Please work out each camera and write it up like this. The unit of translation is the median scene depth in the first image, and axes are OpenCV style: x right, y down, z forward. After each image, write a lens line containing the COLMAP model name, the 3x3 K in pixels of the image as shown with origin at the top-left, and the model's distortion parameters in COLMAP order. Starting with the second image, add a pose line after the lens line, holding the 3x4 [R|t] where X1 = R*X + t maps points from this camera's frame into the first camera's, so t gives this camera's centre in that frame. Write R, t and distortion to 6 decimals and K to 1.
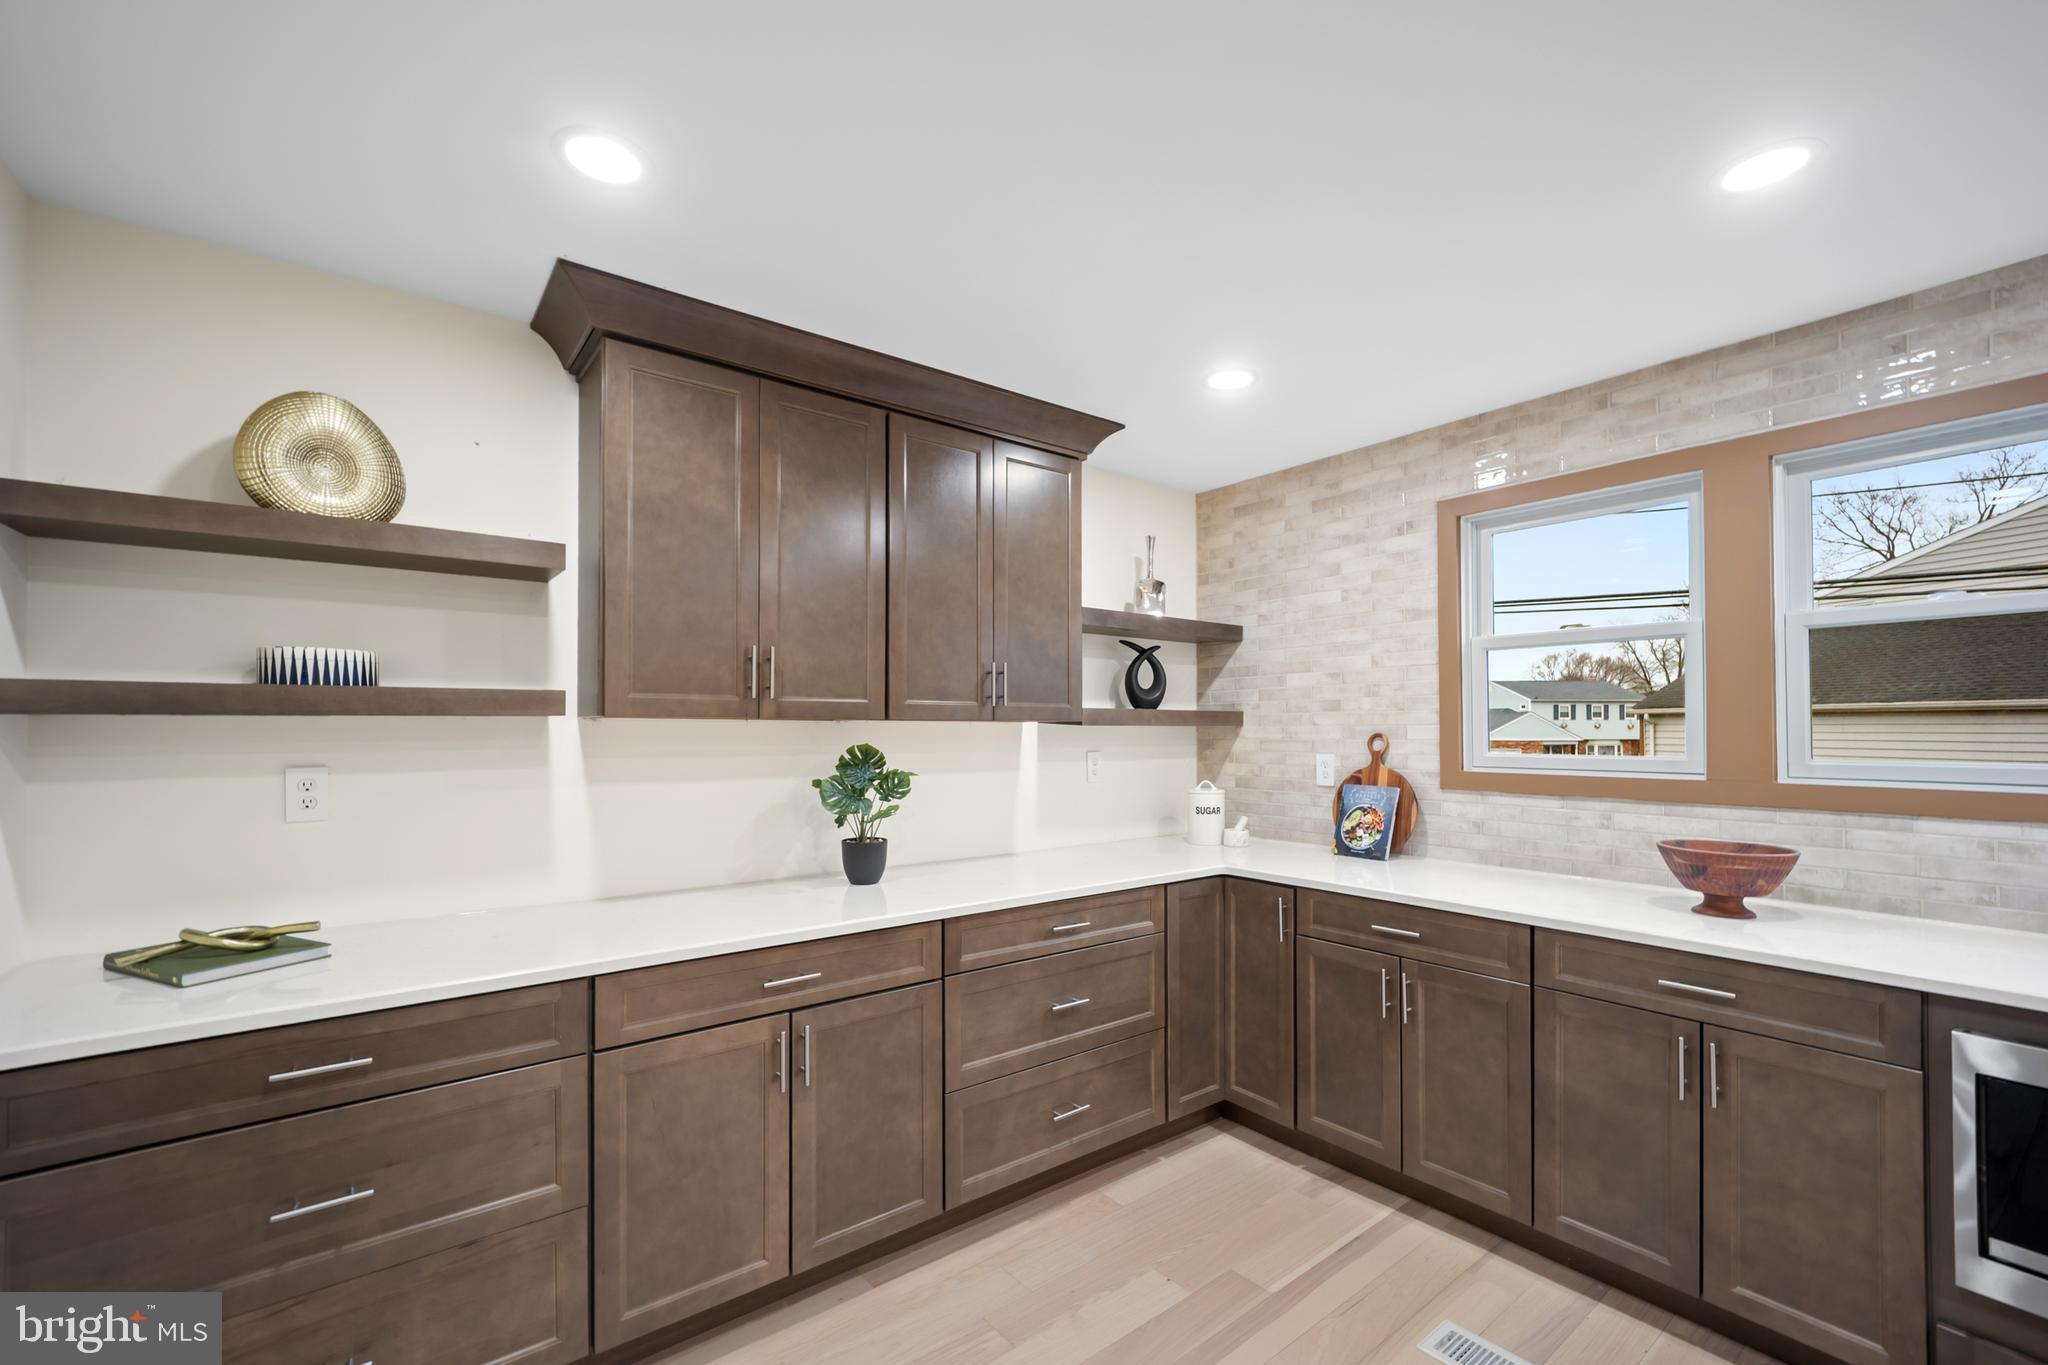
lens RADIAL K [[843.1, 0, 980.0], [0, 843.1, 719.2], [0, 0, 1]] dist [-0.012290, 0.000128]
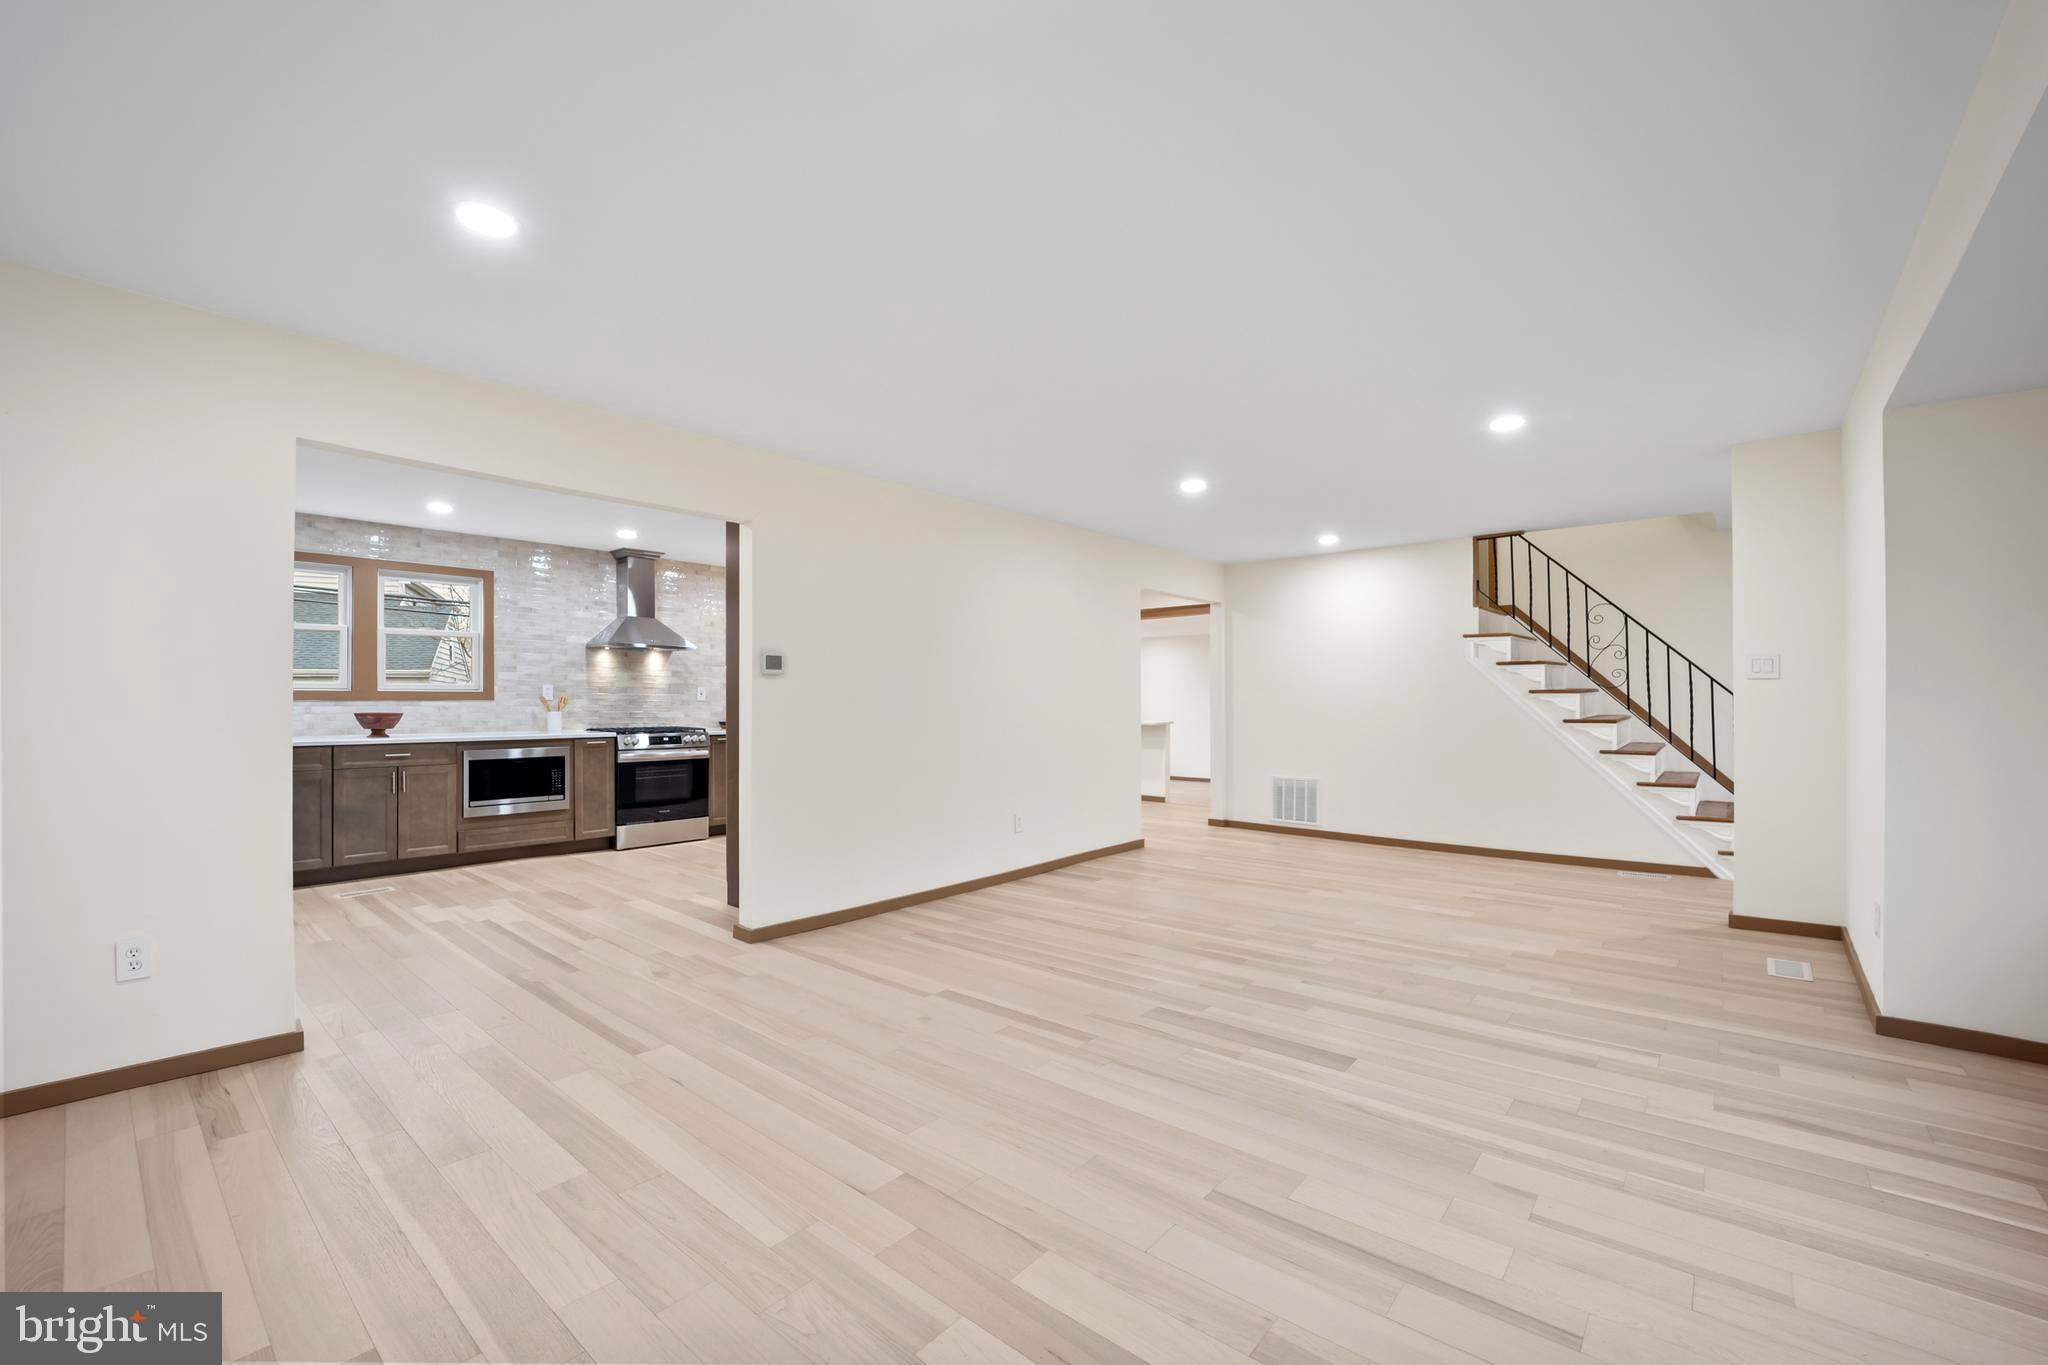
lens RADIAL K [[843.1, 0, 1011.8], [0, 843.1, 690.2], [0, 0, 1]] dist [-0.012290, 0.000128]
pose [[-0.203920, 0.012831, 0.978903, -1.691638], [-0.010515, 0.999828, -0.015295, 0.075089], [-0.978931, -0.013412, -0.203750, -0.362807]]
